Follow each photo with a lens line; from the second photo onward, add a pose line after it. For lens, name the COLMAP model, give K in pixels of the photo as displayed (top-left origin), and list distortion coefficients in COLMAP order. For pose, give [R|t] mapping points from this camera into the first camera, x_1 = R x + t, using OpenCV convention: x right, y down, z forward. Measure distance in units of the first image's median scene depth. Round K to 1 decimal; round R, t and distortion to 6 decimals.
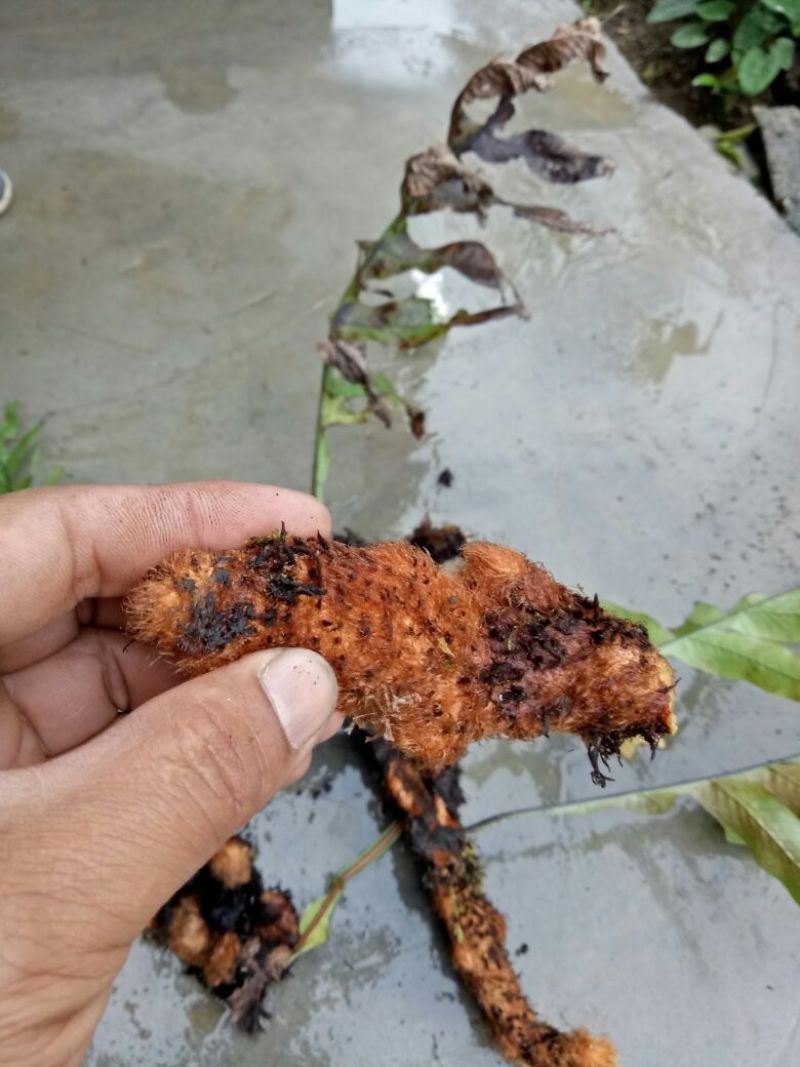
lens RADIAL K [[869.2, 0, 400.0], [0, 869.2, 533.5], [0, 0, 1]] dist [0.034382, 0.000877]
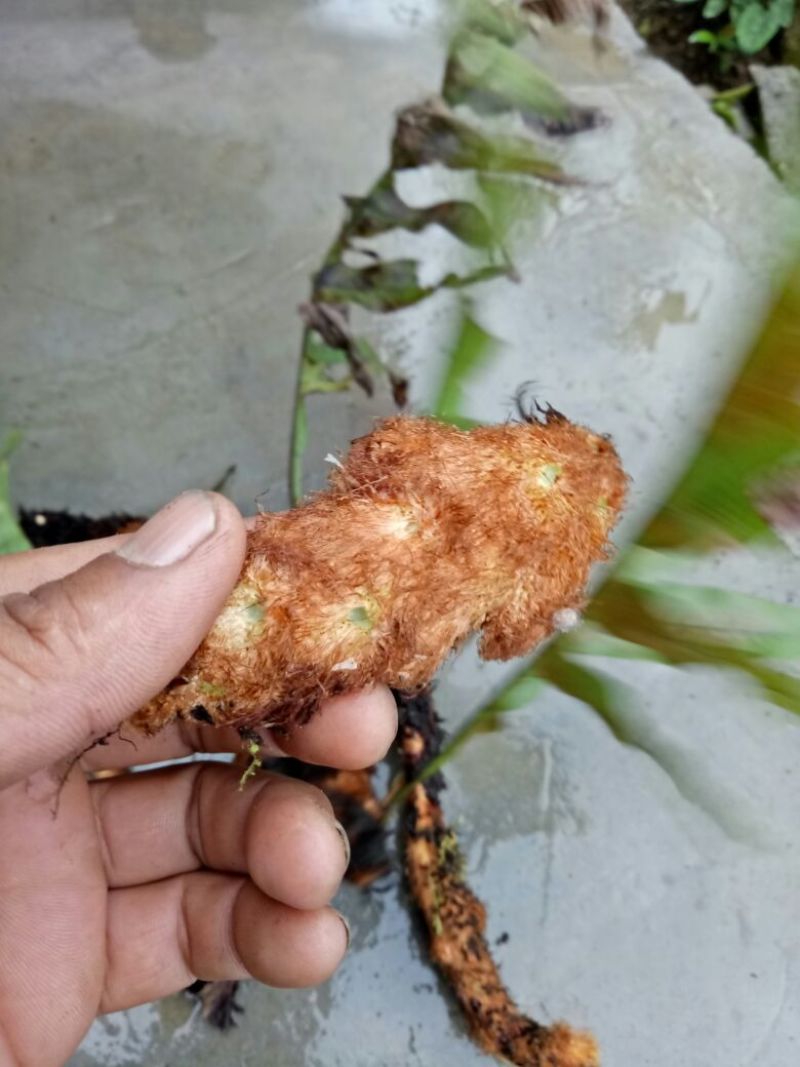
lens RADIAL K [[835.9, 0, 355.5], [0, 835.9, 539.2], [0, 0, 1]] dist [-0.004234, -0.000712]
pose [[0.999528, 0.012031, -0.028260, -0.002315], [-0.010572, 0.998631, 0.051228, -0.011951], [0.028837, -0.050905, 0.998287, 0.081045]]
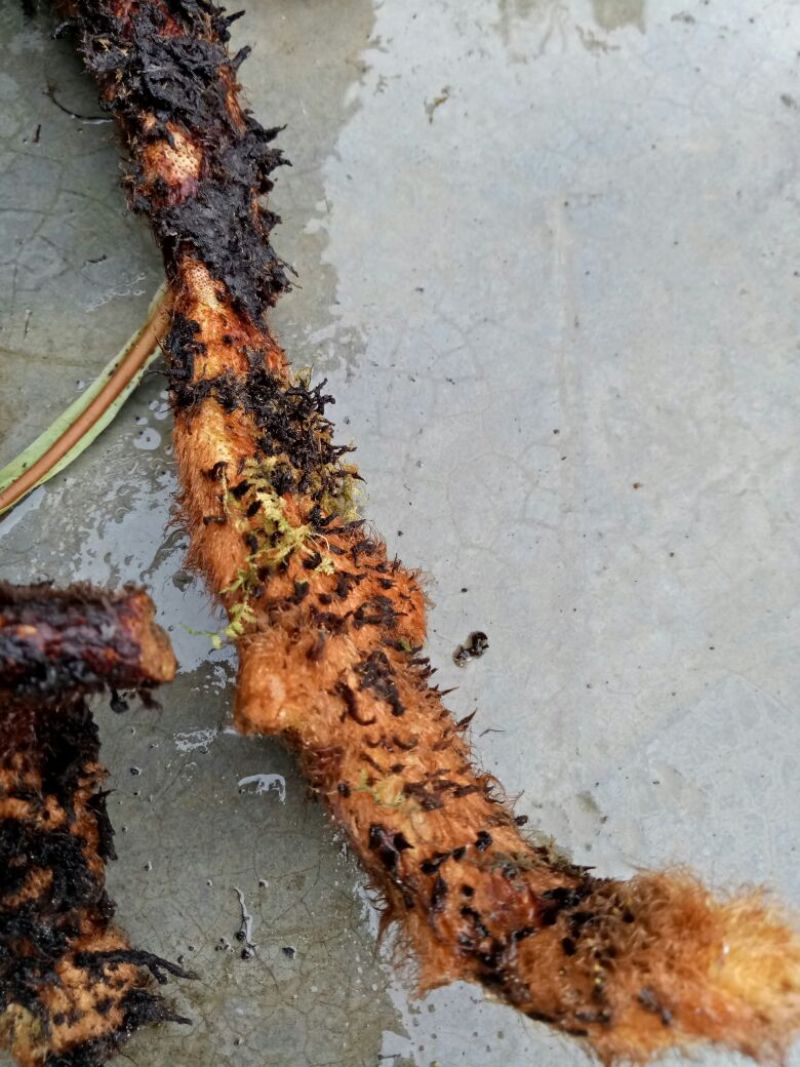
lens RADIAL K [[843.1, 0, 400.0], [0, 843.1, 533.5], [0, 0, 1]] dist [-0.012160, 0.050889]
pose [[0.994439, -0.104815, 0.010249, 0.097331], [0.097422, 0.952505, 0.288521, 0.285518], [-0.040004, -0.285918, 0.957419, 0.599224]]
